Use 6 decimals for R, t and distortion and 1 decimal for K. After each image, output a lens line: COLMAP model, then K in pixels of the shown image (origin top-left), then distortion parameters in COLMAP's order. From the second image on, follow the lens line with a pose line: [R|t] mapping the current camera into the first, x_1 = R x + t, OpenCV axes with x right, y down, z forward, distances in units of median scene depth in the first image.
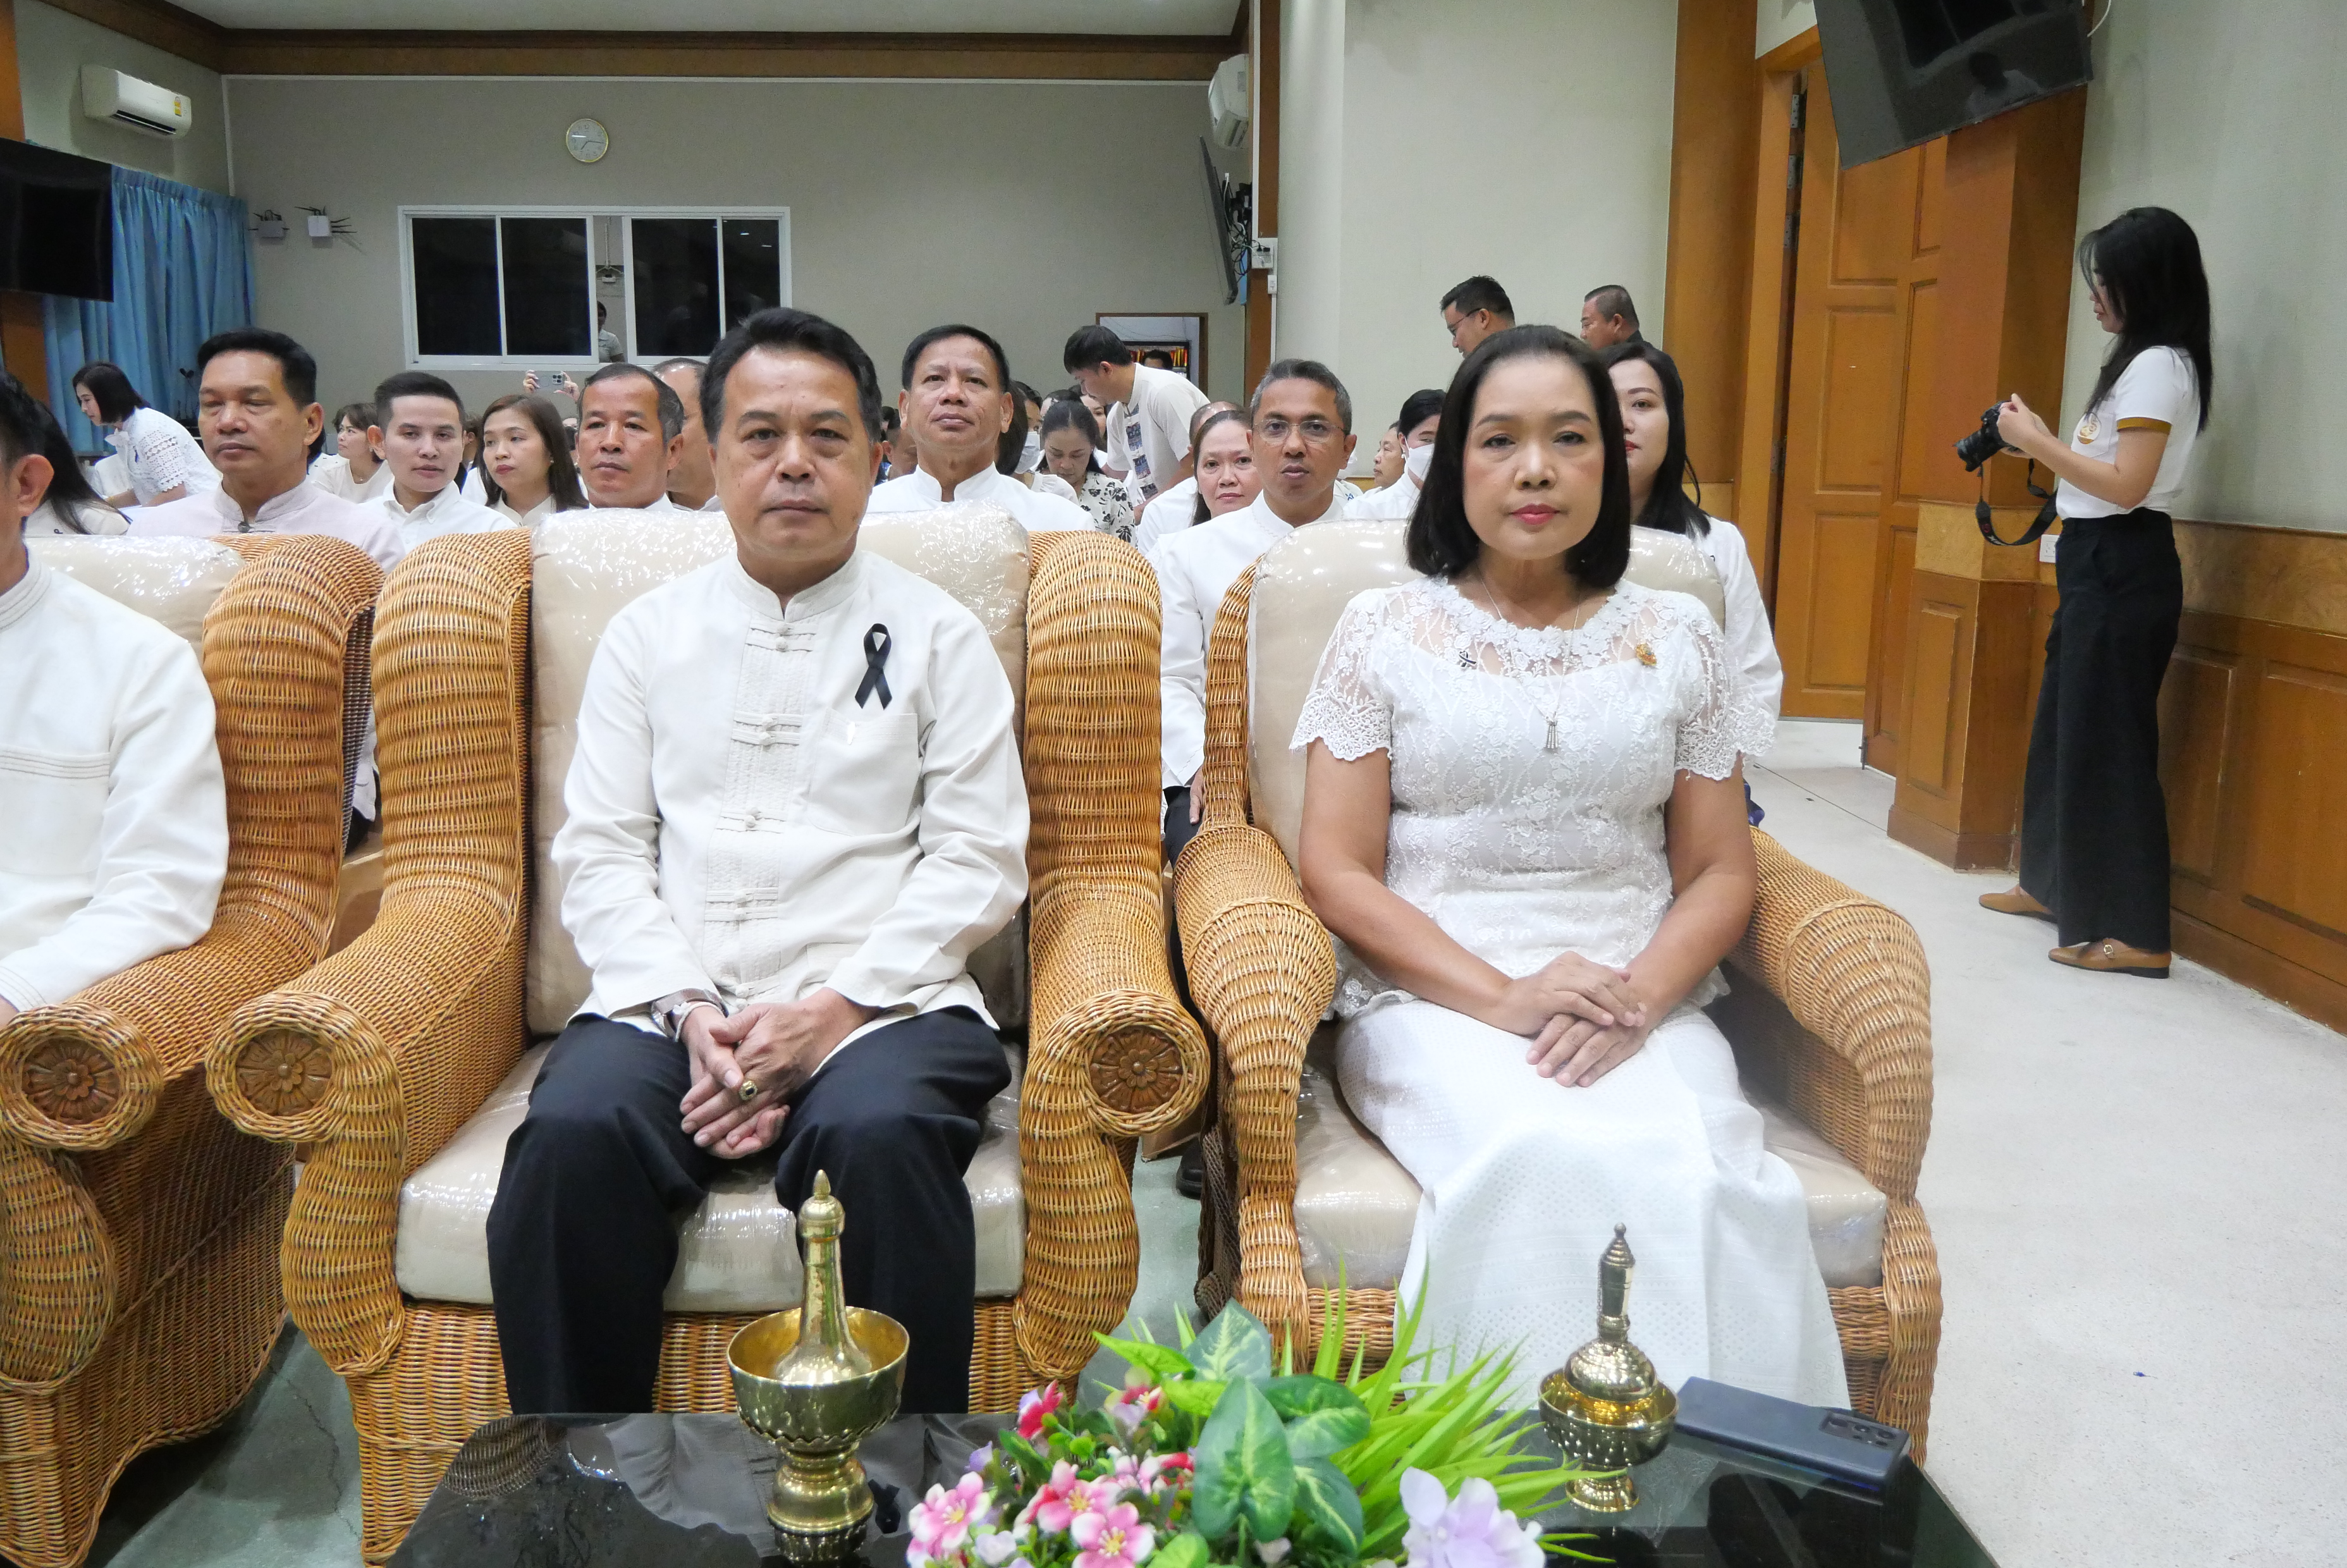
lens RADIAL K [[2010.1, 0, 1173.5], [0, 2010.1, 784.0], [0, 0, 1]] dist [-0.069295, -0.004716]
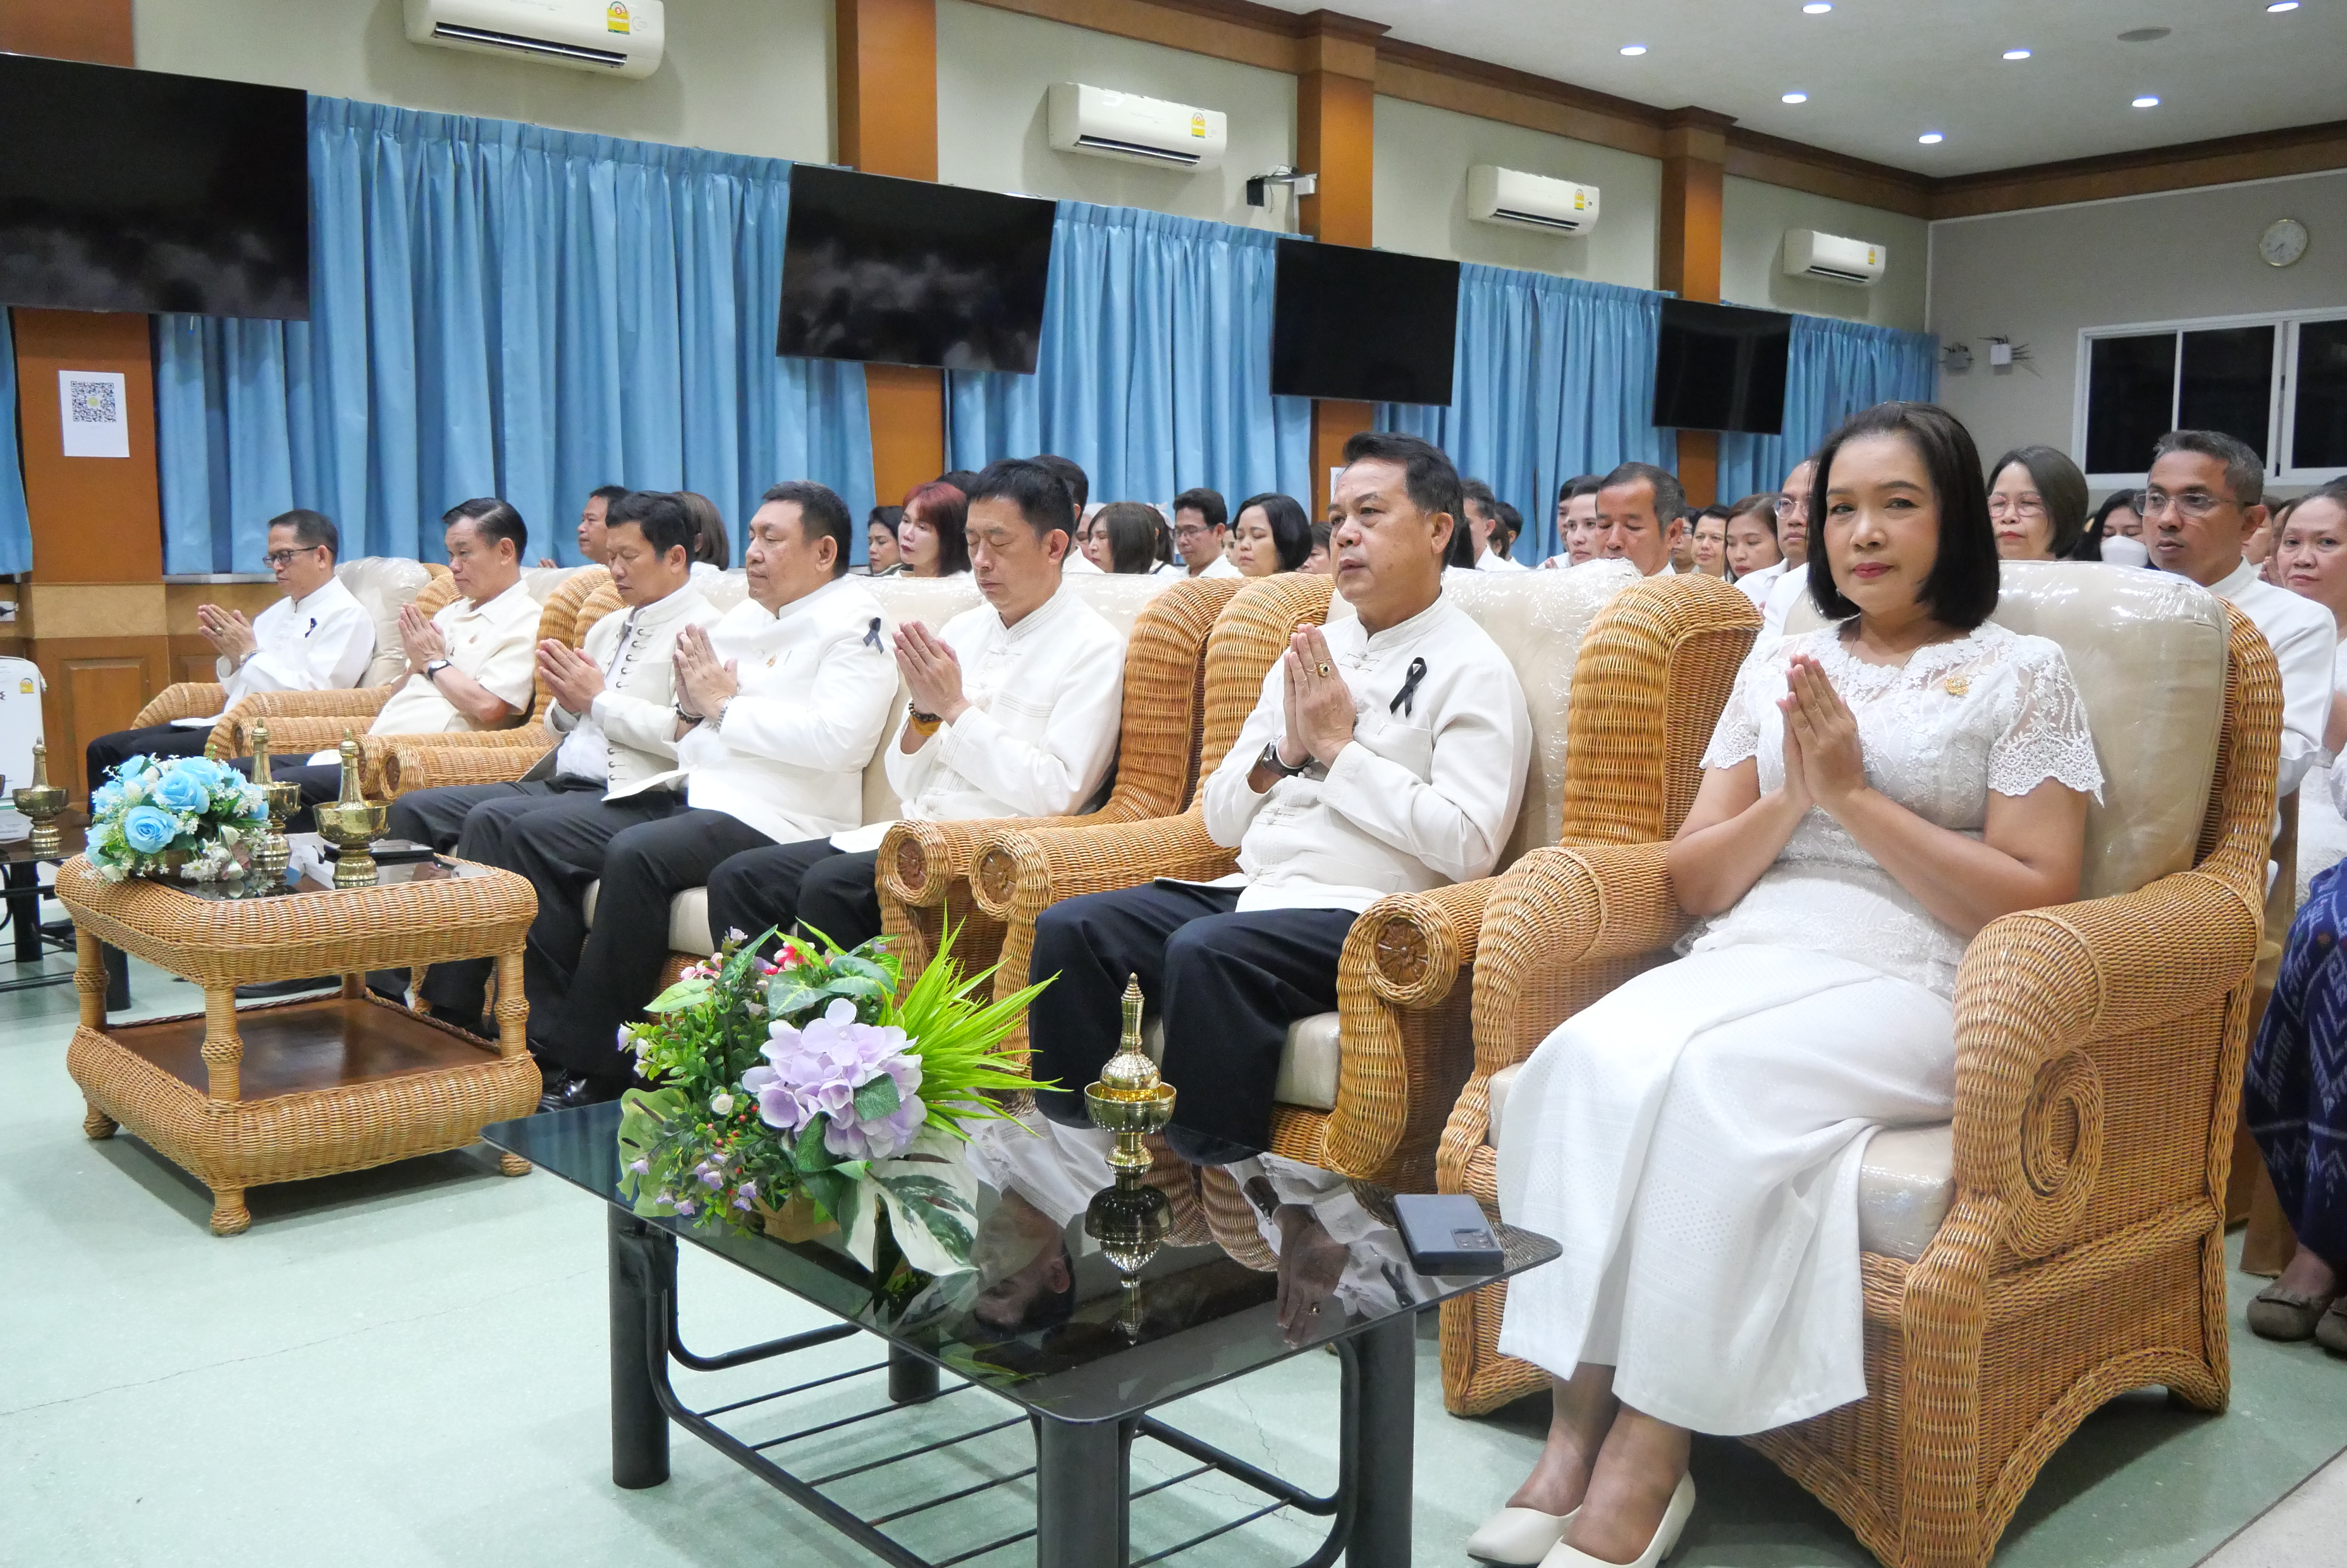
lens RADIAL K [[2011.3, 0, 1173.5], [0, 2011.3, 784.0], [0, 0, 1]] dist [-0.005435, -0.003050]
pose [[0.645133, 0.070900, -0.760773, 0.134291], [-0.118935, 0.992867, -0.008327, 0.007499], [0.754757, 0.095854, 0.648964, -0.008490]]
